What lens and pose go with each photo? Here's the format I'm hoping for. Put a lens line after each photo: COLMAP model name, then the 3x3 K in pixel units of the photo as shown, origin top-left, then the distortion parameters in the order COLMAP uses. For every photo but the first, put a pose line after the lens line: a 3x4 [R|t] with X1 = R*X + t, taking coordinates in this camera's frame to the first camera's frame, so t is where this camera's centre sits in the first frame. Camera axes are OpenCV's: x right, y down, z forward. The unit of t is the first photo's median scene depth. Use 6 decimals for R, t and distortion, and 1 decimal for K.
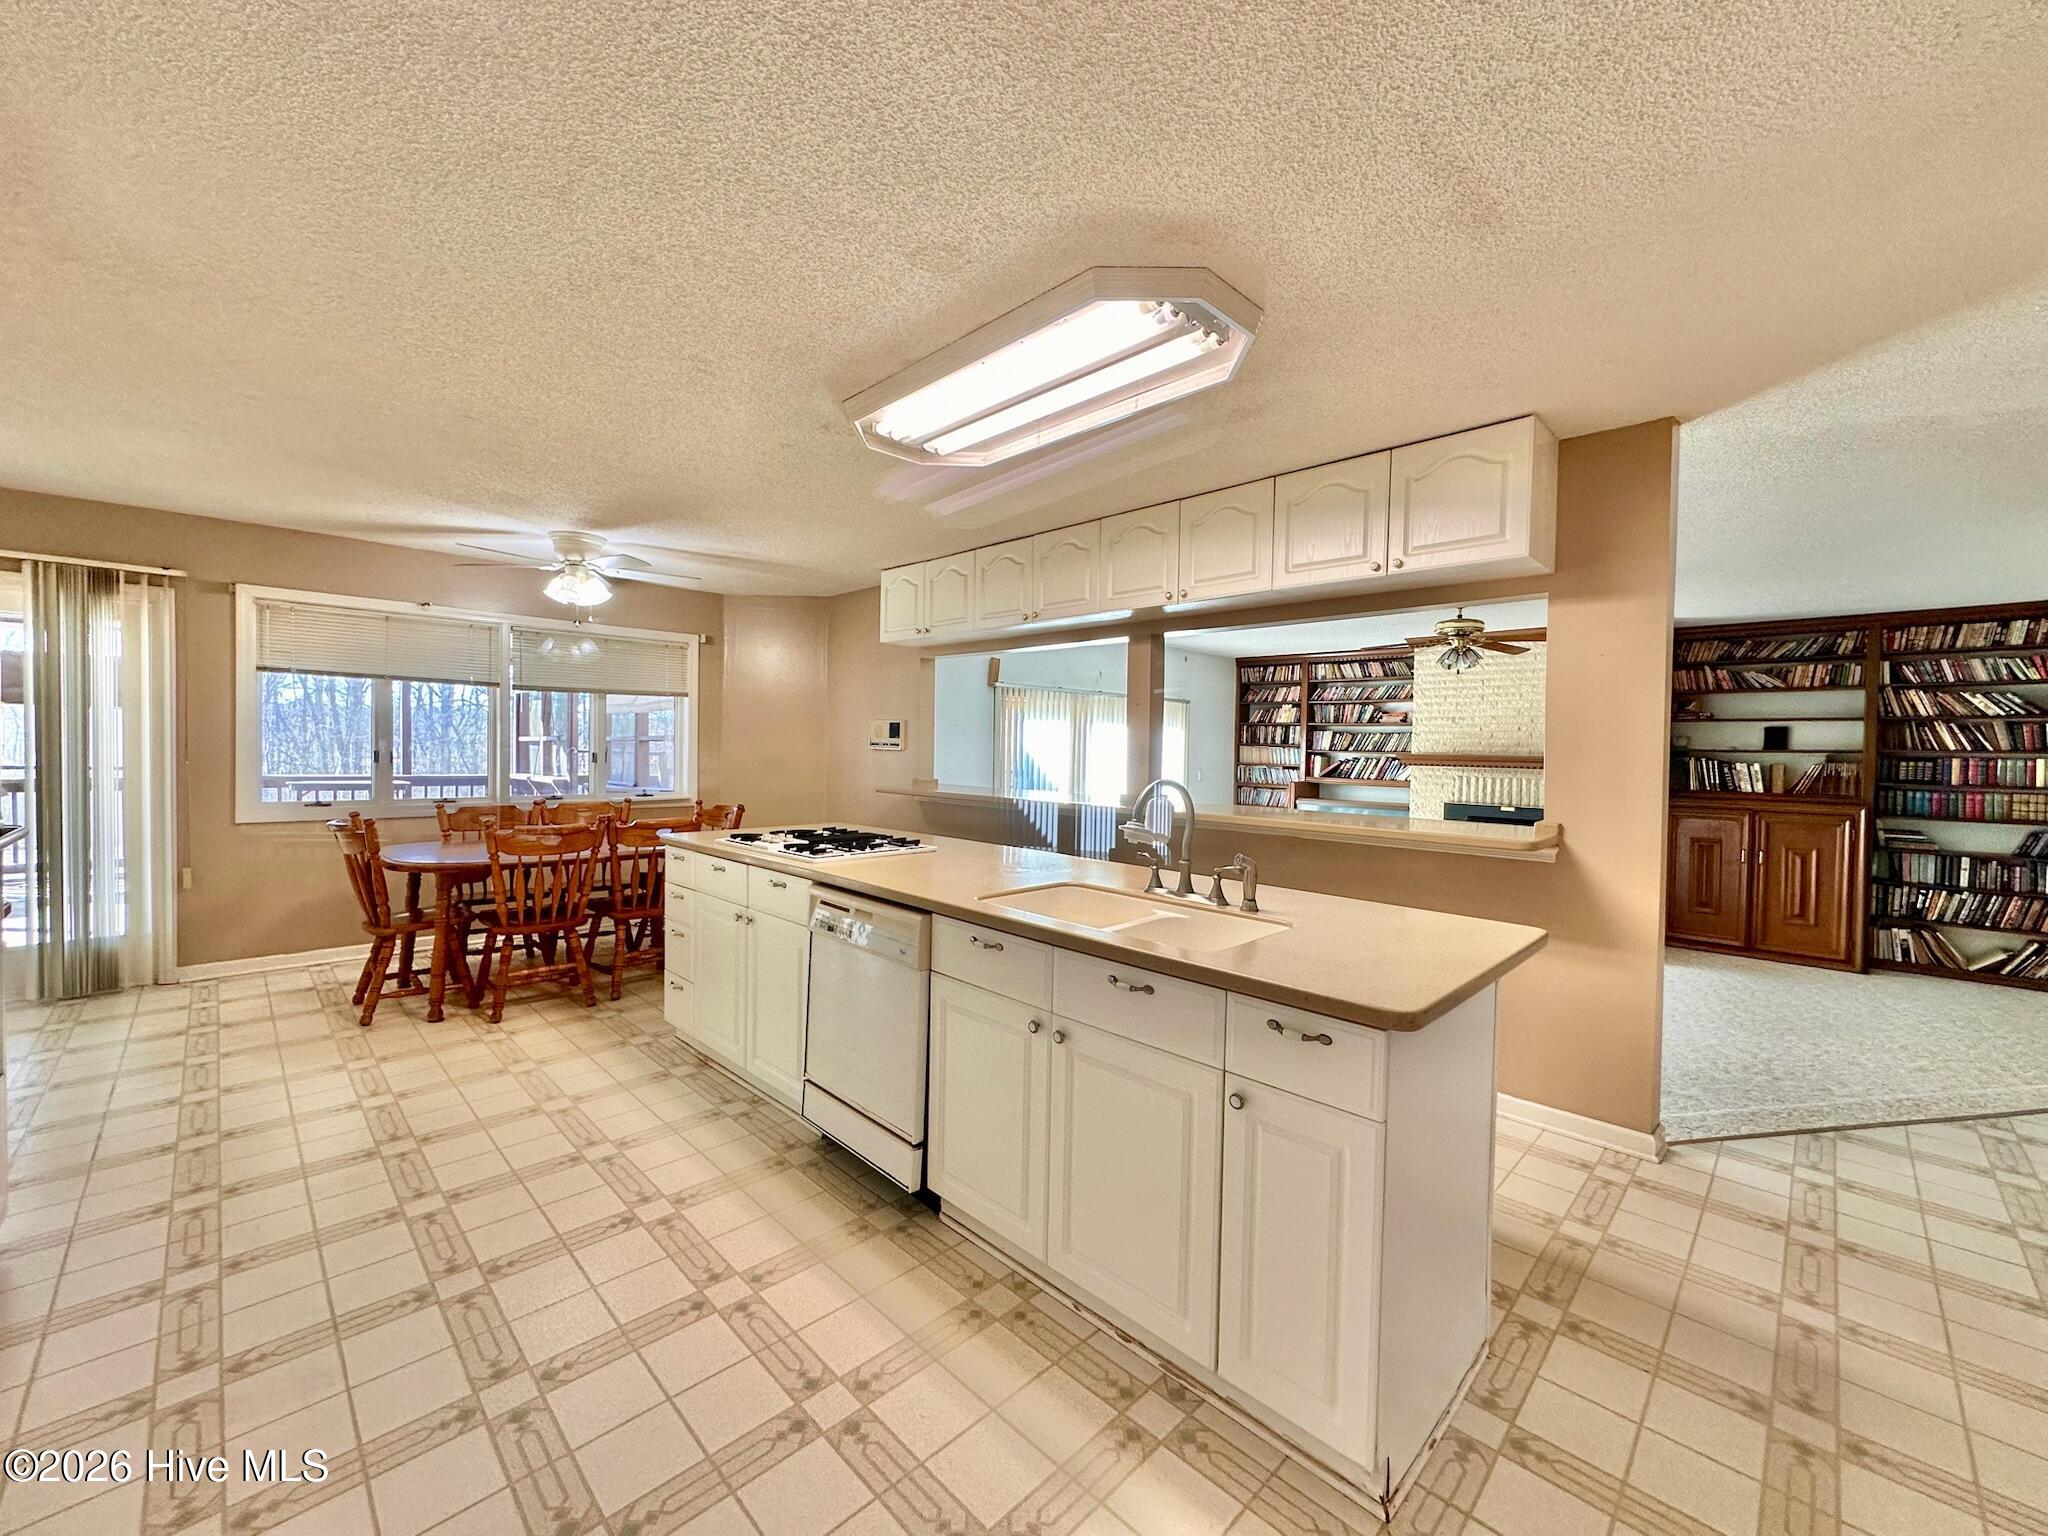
lens RADIAL K [[813.8, 0, 1021.0], [0, 813.8, 765.0], [0, 0, 1]] dist [-0.004317, 0.000523]
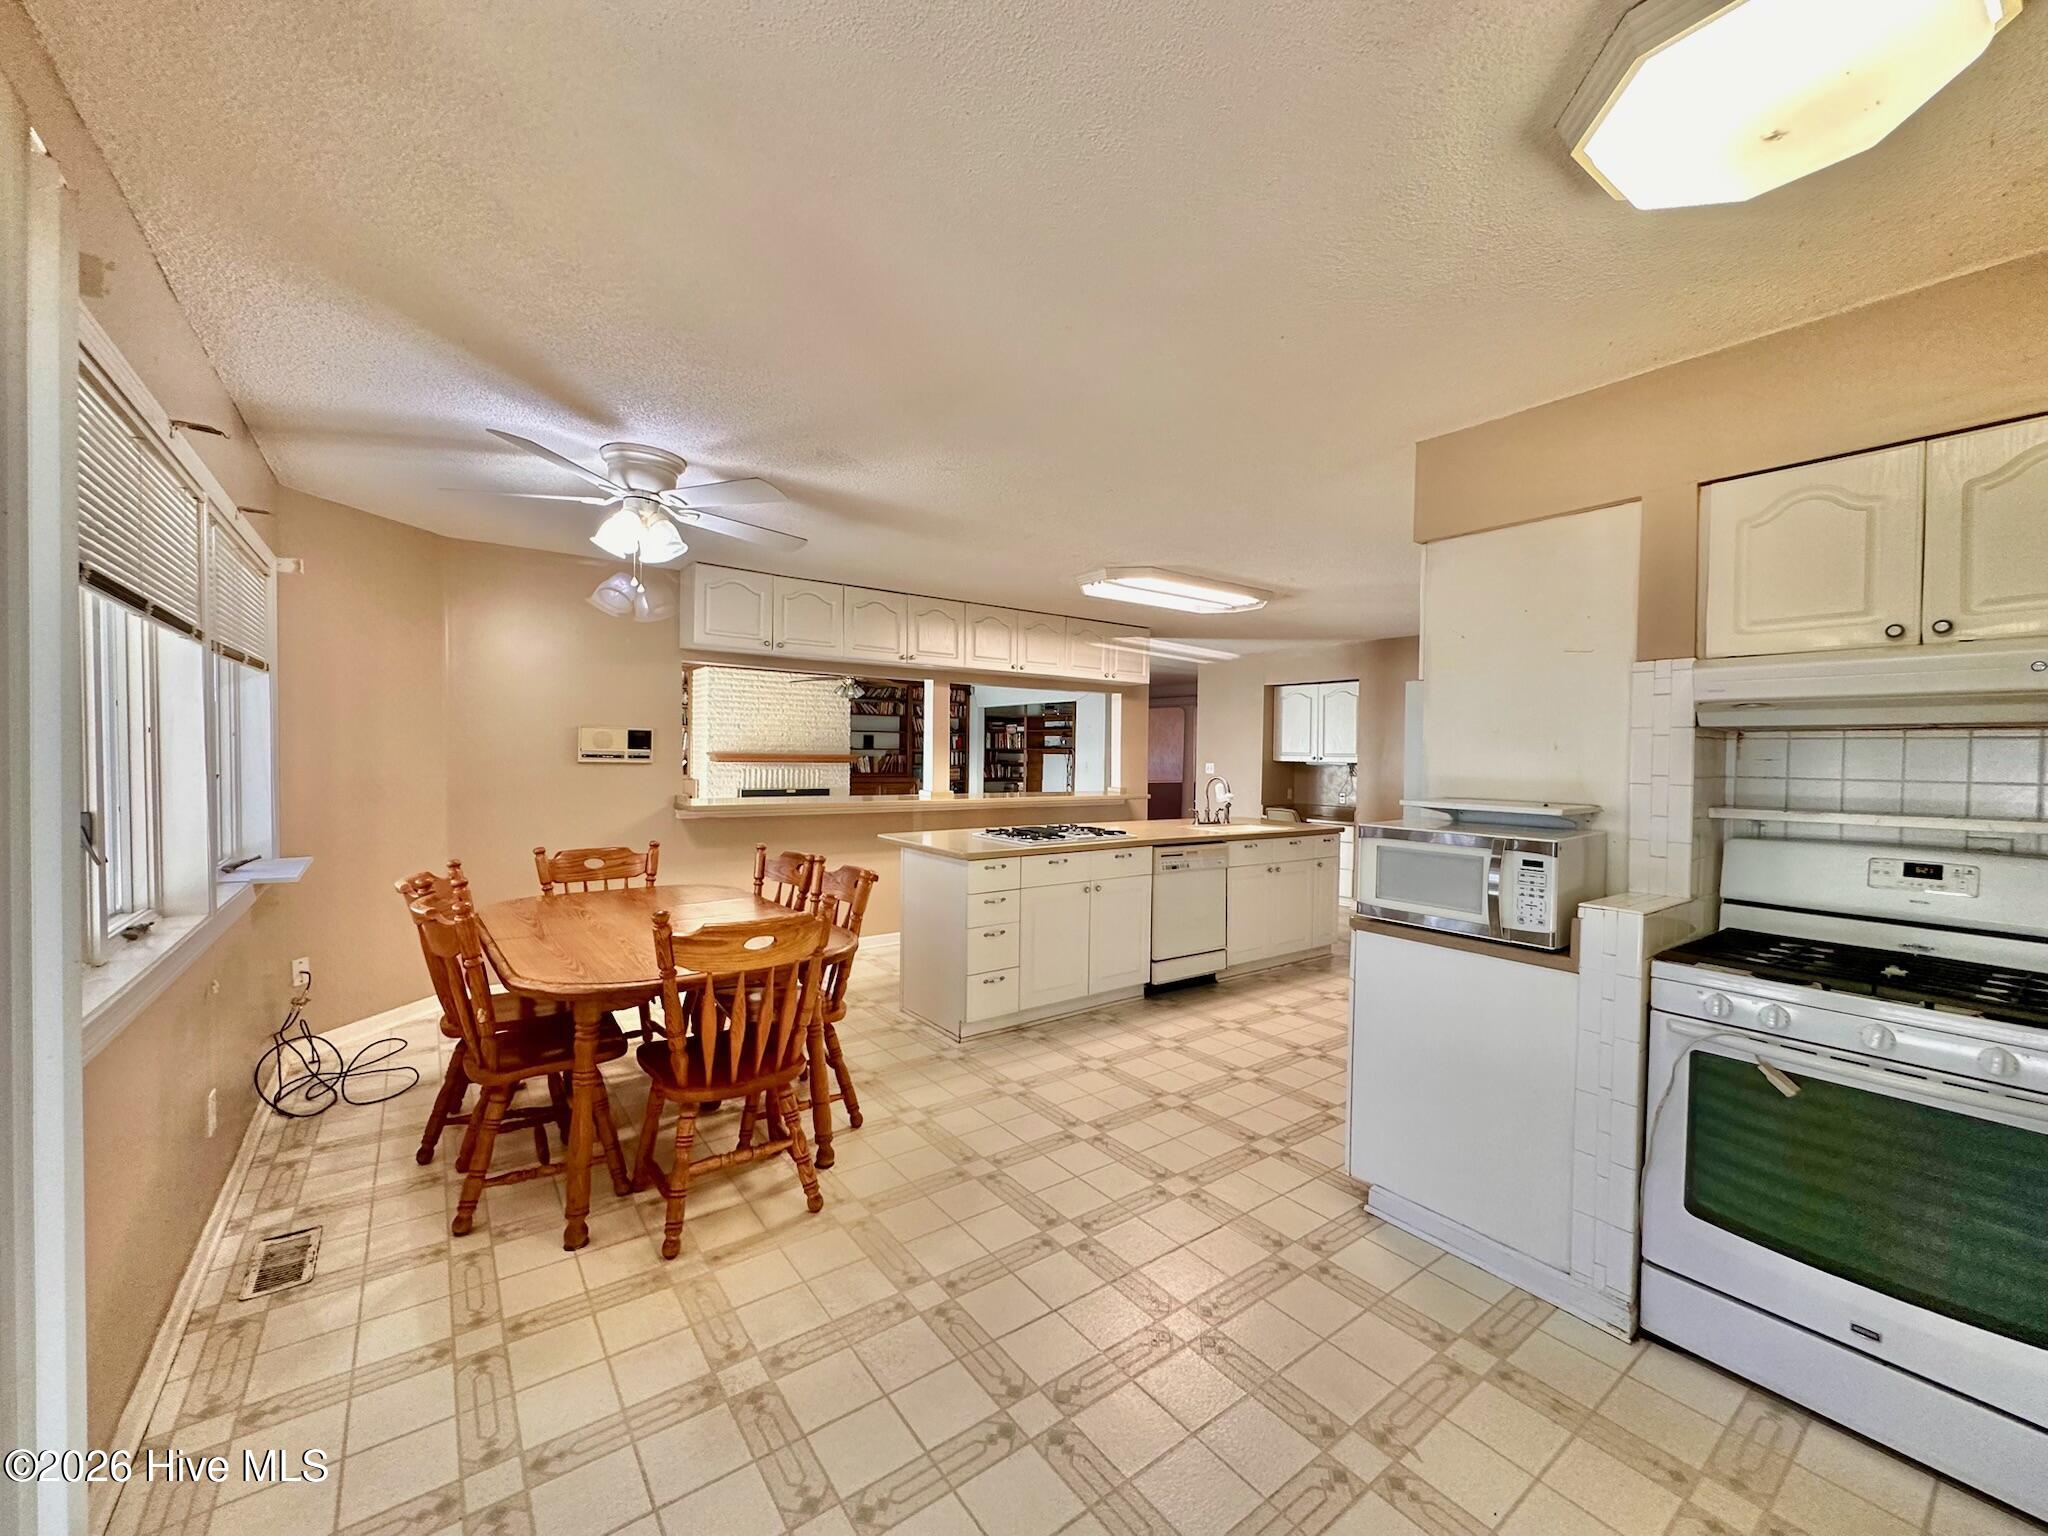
lens RADIAL K [[813.8, 0, 1020.8], [0, 813.8, 766.2], [0, 0, 1]] dist [-0.004317, 0.000523]
pose [[0.151577, -0.032307, 0.987917, -0.839101], [0.012690, 0.999447, 0.030737, -0.032907], [-0.988364, 0.007877, 0.151903, 0.434075]]
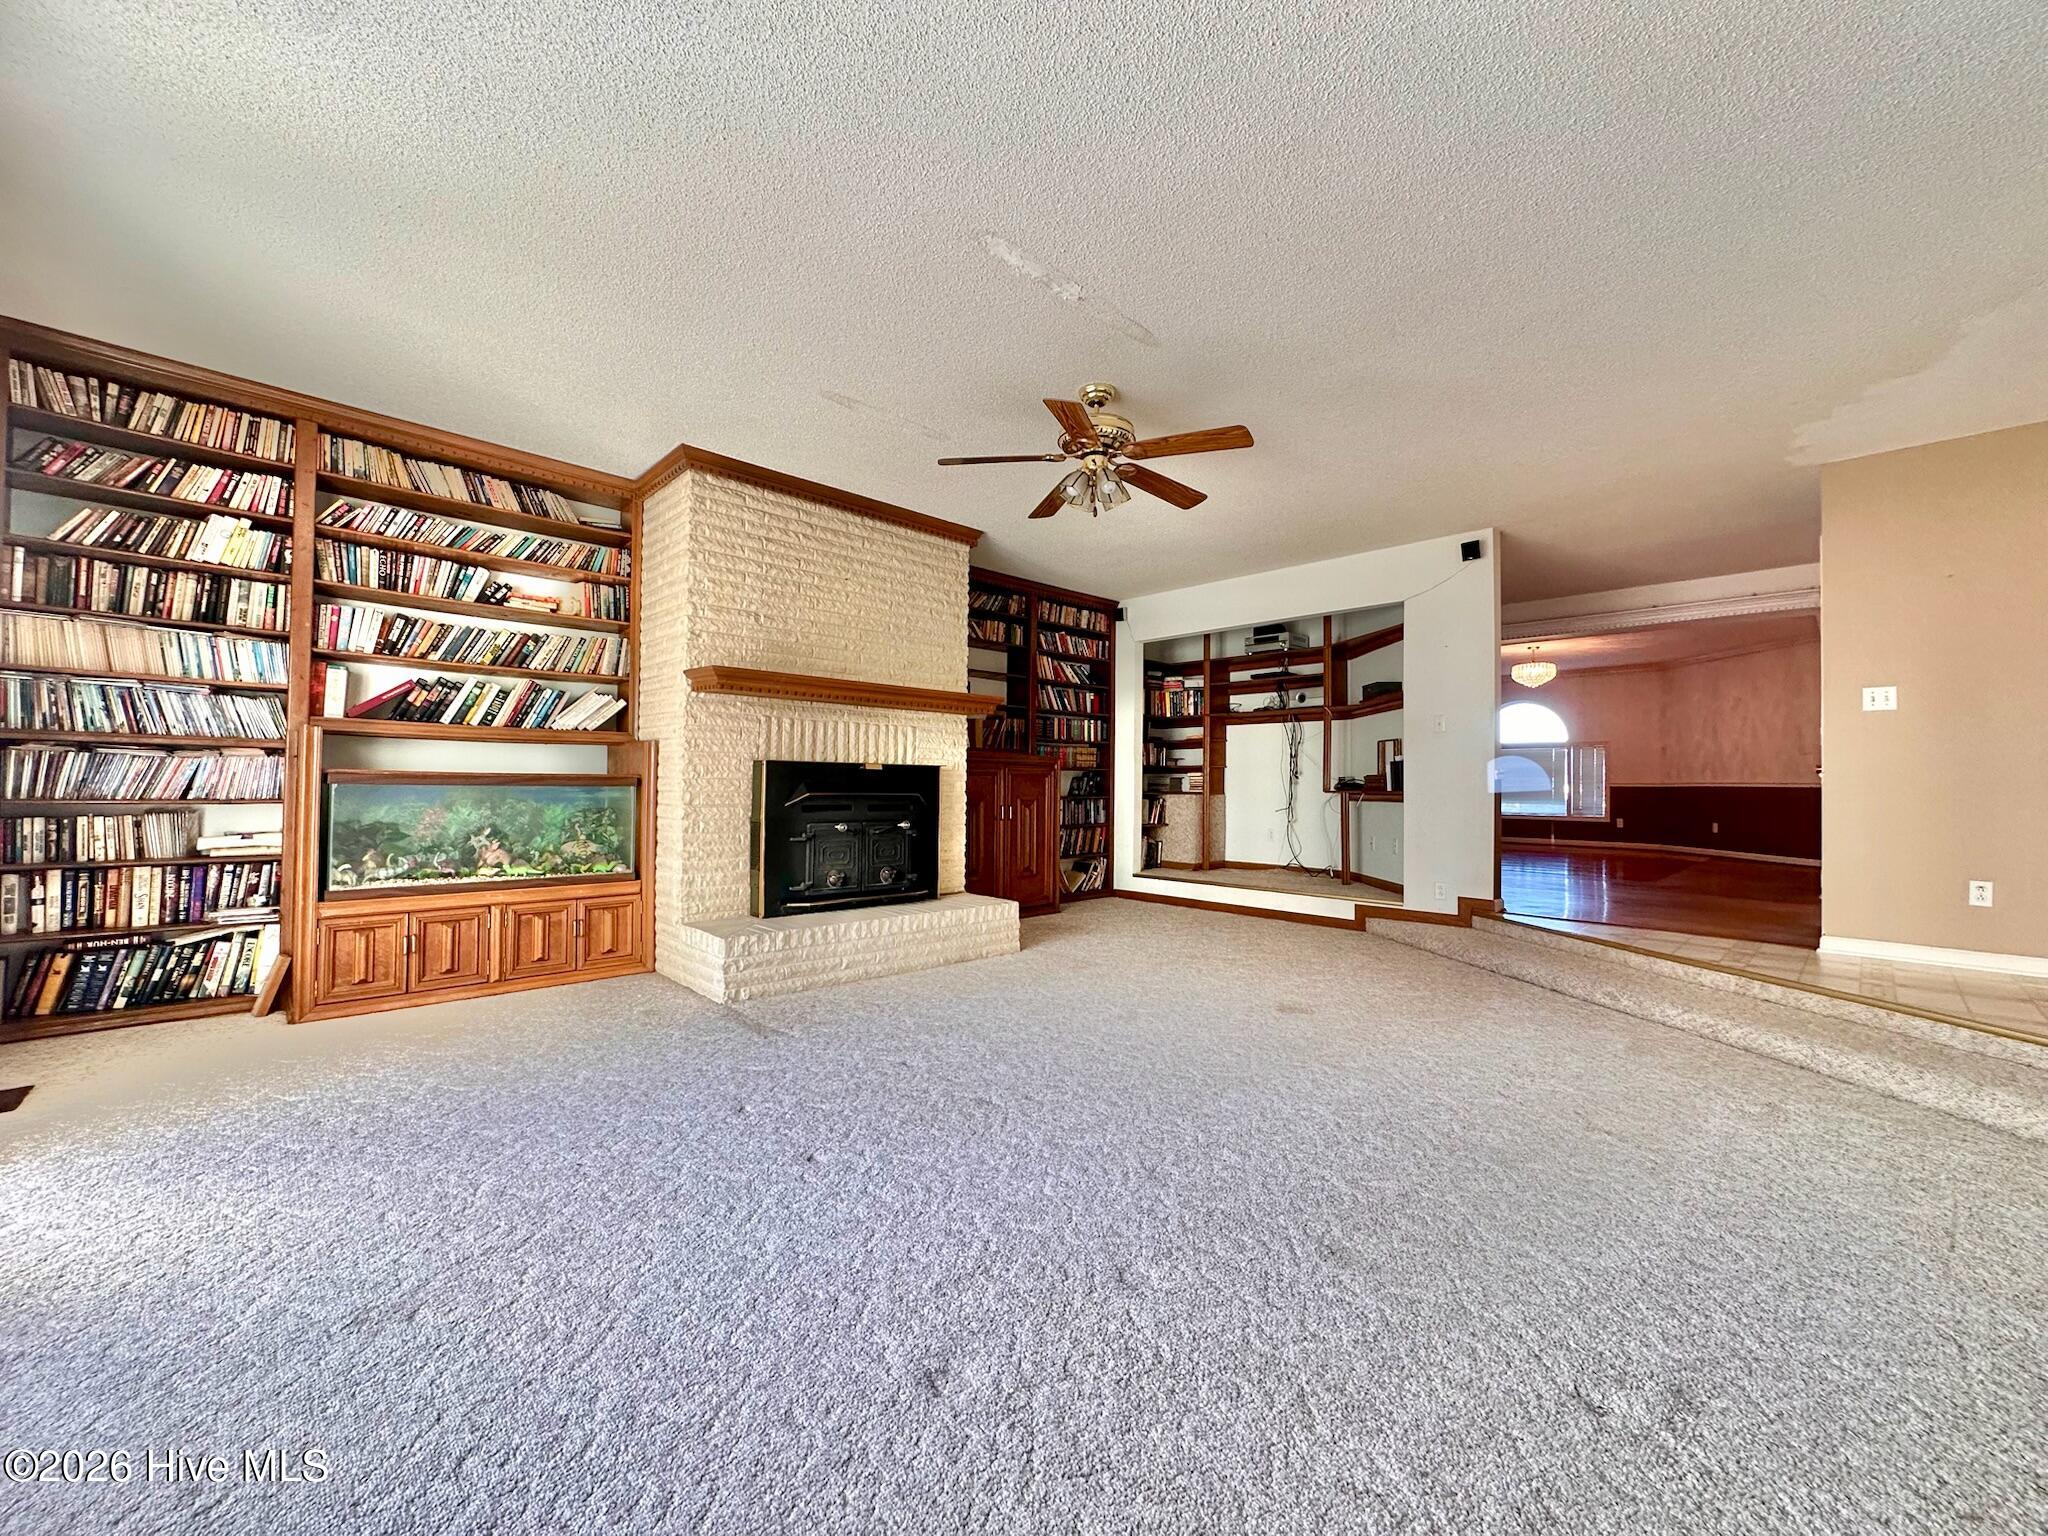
lens RADIAL K [[813.8, 0, 1025.3], [0, 813.8, 764.0], [0, 0, 1]] dist [-0.004317, 0.000523]
pose [[0.020424, 0.008274, 0.999757, -0.041267], [0.012166, 0.999890, -0.008524, 0.066688], [-0.999717, 0.012337, 0.020321, 0.978239]]
